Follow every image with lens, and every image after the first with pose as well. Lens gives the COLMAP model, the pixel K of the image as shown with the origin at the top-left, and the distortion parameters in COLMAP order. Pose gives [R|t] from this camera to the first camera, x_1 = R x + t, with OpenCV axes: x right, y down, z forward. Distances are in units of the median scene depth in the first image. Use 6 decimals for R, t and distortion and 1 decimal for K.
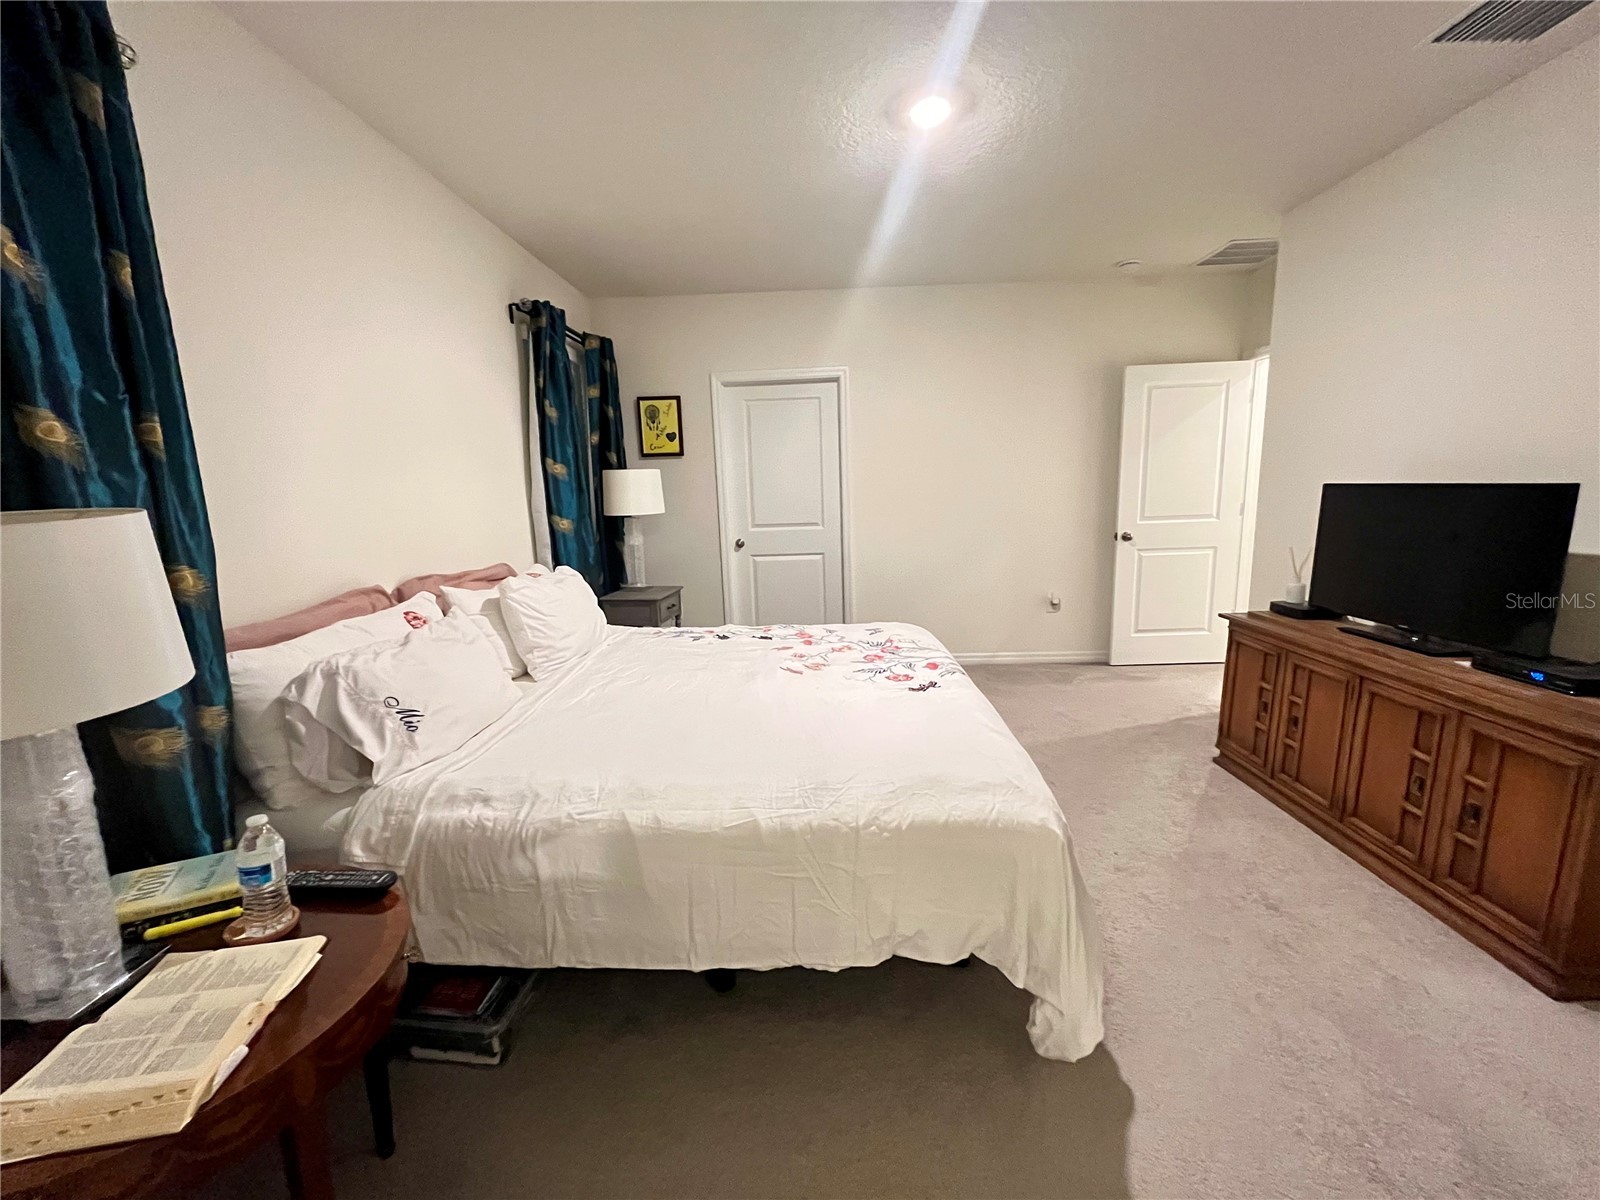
lens RADIAL K [[646.5, 0, 798.7], [0, 646.5, 598.2], [0, 0, 1]] dist [-0.002158, -0.000293]
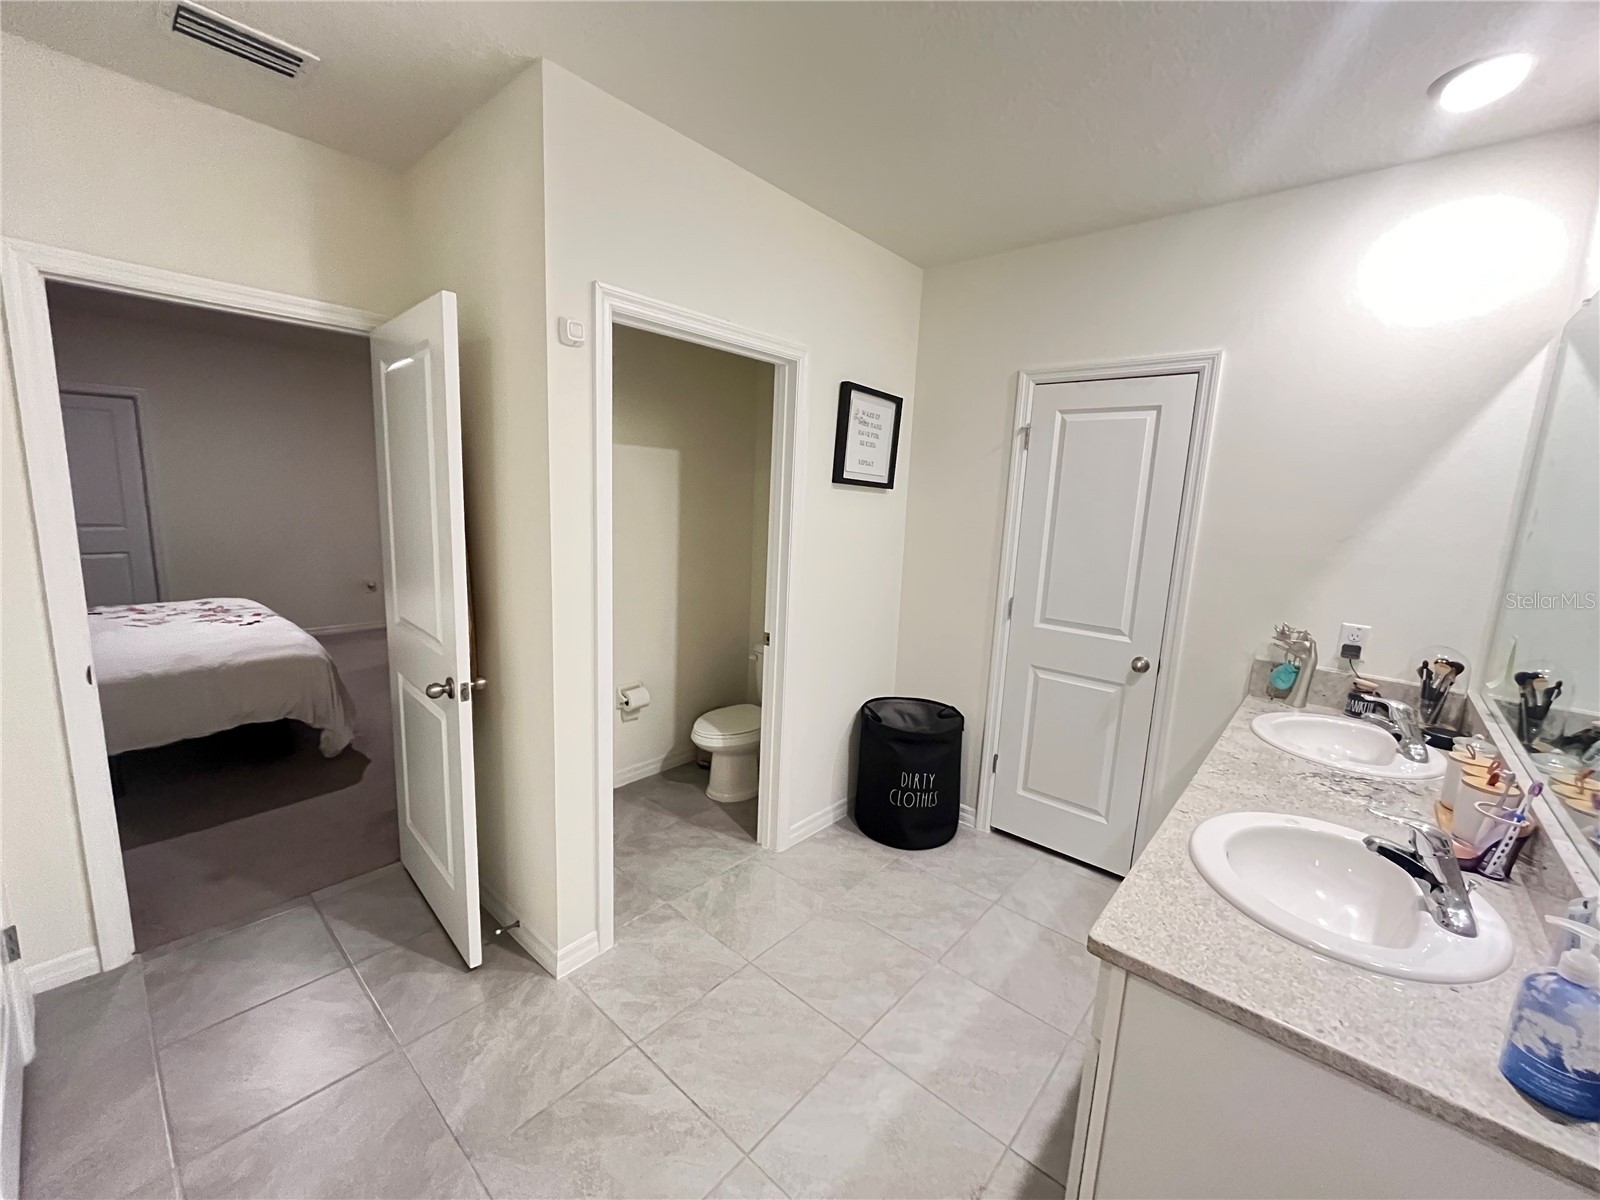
lens RADIAL K [[646.5, 0, 798.7], [0, 646.5, 598.2], [0, 0, 1]] dist [-0.002158, -0.000293]
pose [[0.627669, -0.070943, 0.775241, -0.210443], [0.070574, 0.996924, 0.034089, 0.109655], [-0.775275, 0.033315, 0.630745, -1.175738]]
